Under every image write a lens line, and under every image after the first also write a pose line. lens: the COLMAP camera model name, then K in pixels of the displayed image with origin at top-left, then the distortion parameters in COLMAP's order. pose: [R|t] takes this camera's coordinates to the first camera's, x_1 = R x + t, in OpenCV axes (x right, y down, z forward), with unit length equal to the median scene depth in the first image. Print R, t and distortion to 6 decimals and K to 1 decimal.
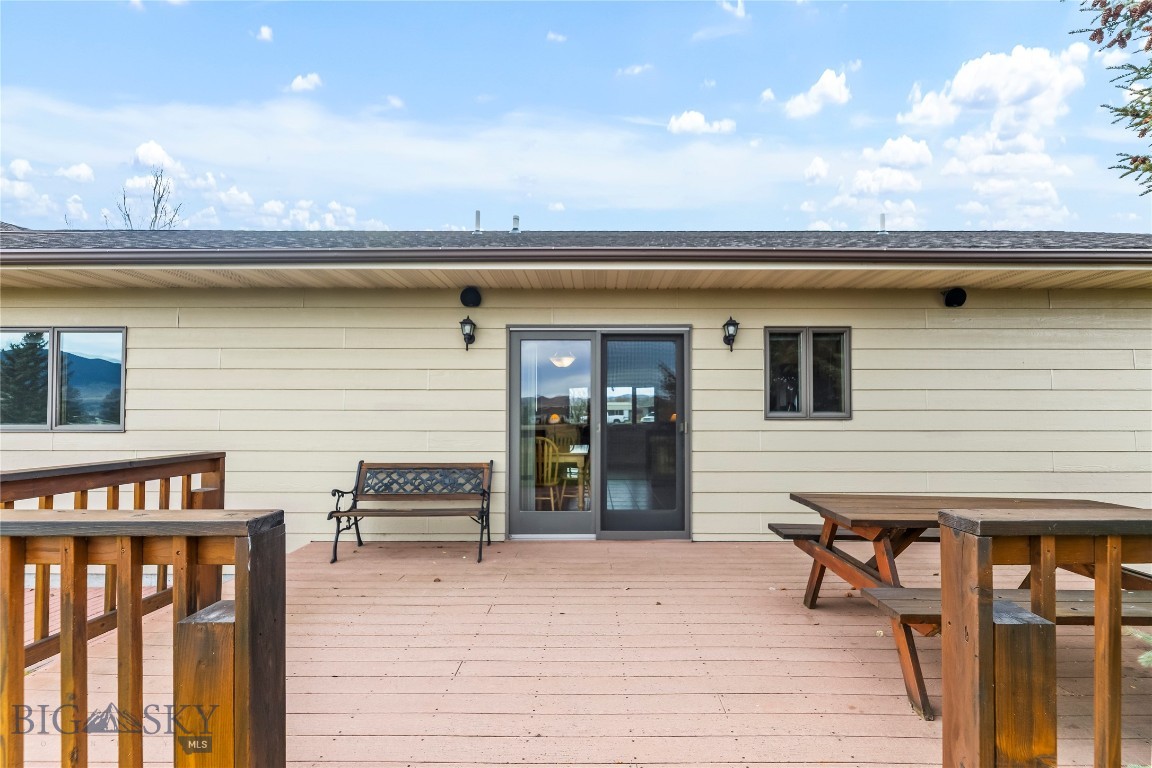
lens RADIAL K [[478.9, 0, 592.1], [0, 478.9, 408.1], [0, 0, 1]] dist [-0.005823, 0.000532]
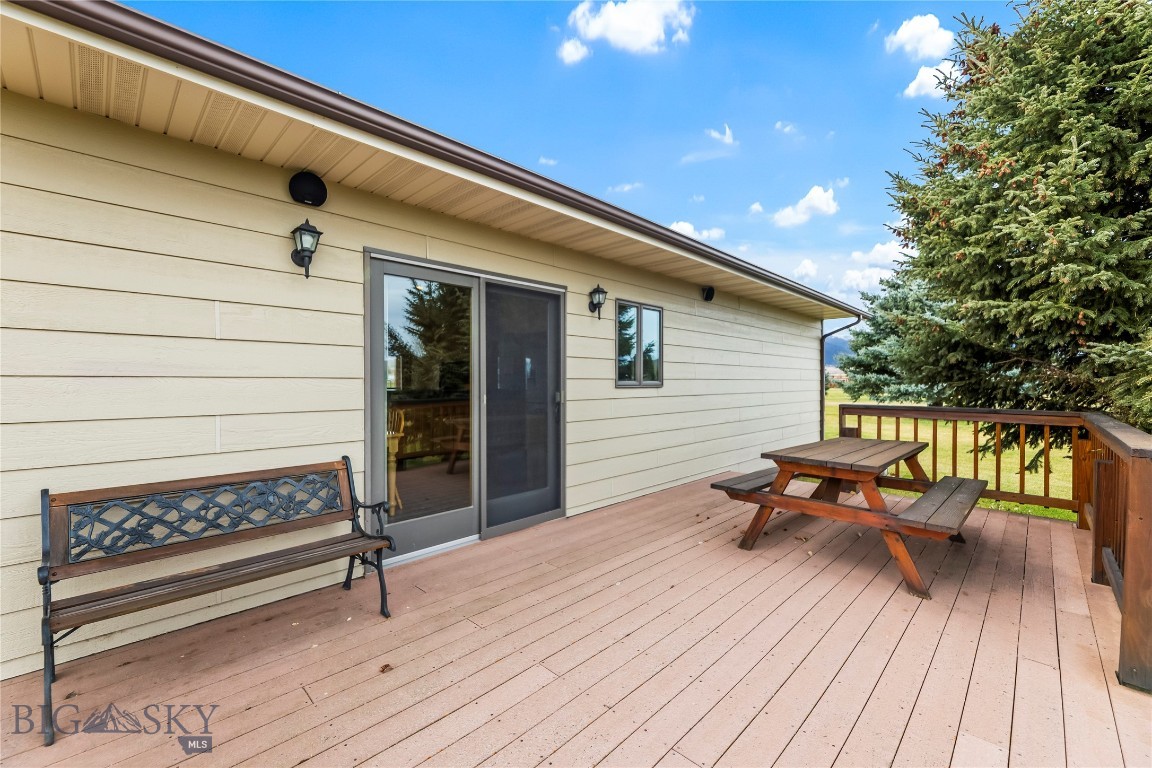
lens RADIAL K [[478.9, 0, 575.5], [0, 478.9, 385.6], [0, 0, 1]] dist [-0.005823, 0.000532]
pose [[0.693612, -0.007520, 0.720310, -0.455567], [-0.010362, 0.999738, 0.020415, -0.000944], [-0.720274, -0.021624, 0.693352, 0.340652]]
